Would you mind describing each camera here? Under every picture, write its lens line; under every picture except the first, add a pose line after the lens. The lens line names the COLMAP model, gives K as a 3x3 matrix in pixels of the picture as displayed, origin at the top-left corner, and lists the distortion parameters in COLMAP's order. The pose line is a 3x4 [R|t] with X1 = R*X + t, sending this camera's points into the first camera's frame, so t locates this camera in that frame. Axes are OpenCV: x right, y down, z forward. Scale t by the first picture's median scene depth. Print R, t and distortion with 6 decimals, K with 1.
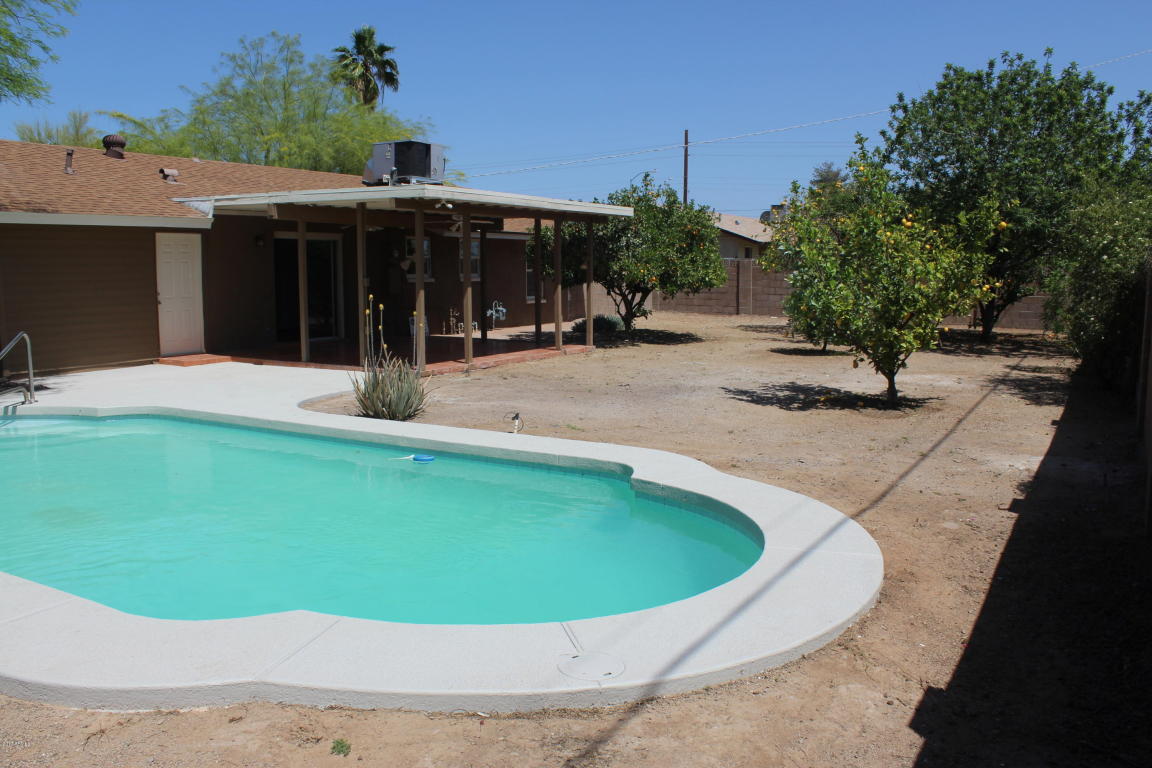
lens RADIAL K [[971.7, 0, 577.8], [0, 971.7, 406.8], [0, 0, 1]] dist [-0.161926, 0.141113]
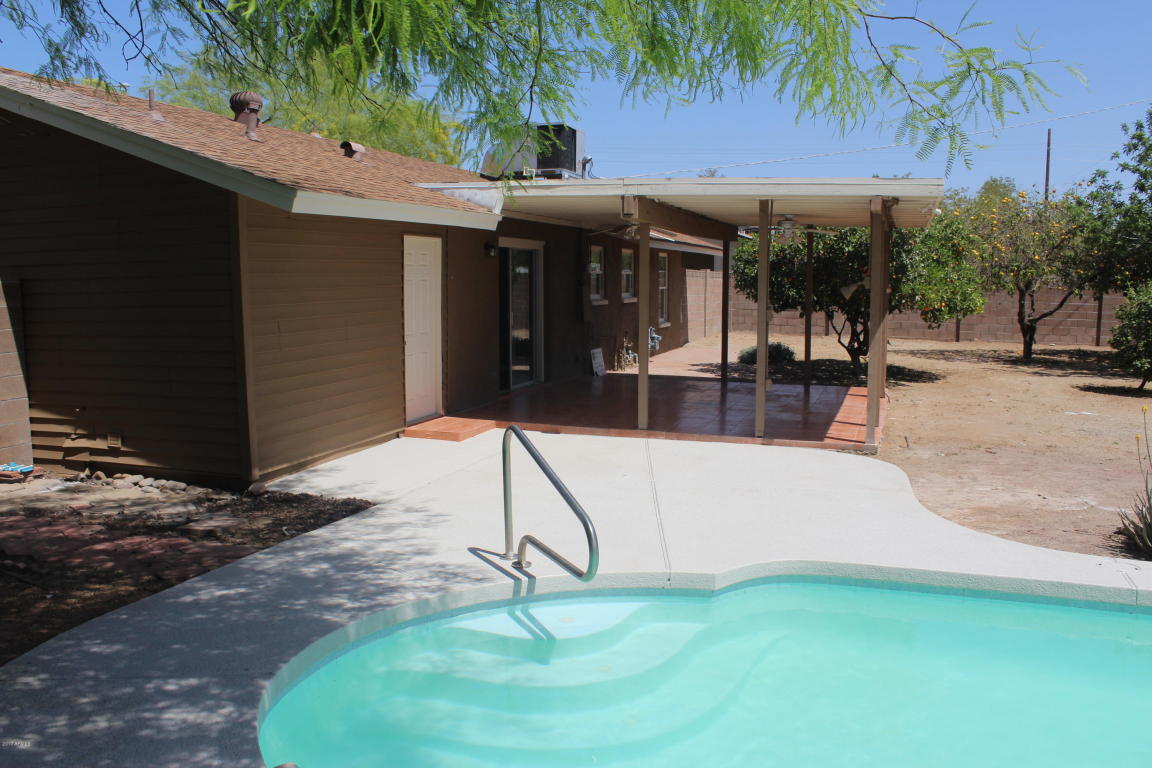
lens RADIAL K [[971.7, 0, 577.9], [0, 971.7, 390.7], [0, 0, 1]] dist [-0.161926, 0.141113]
pose [[0.980567, -0.022905, 0.194840, -0.448086], [0.027501, 0.999403, -0.020913, -0.059275], [-0.194245, 0.025865, 0.980612, 0.320928]]
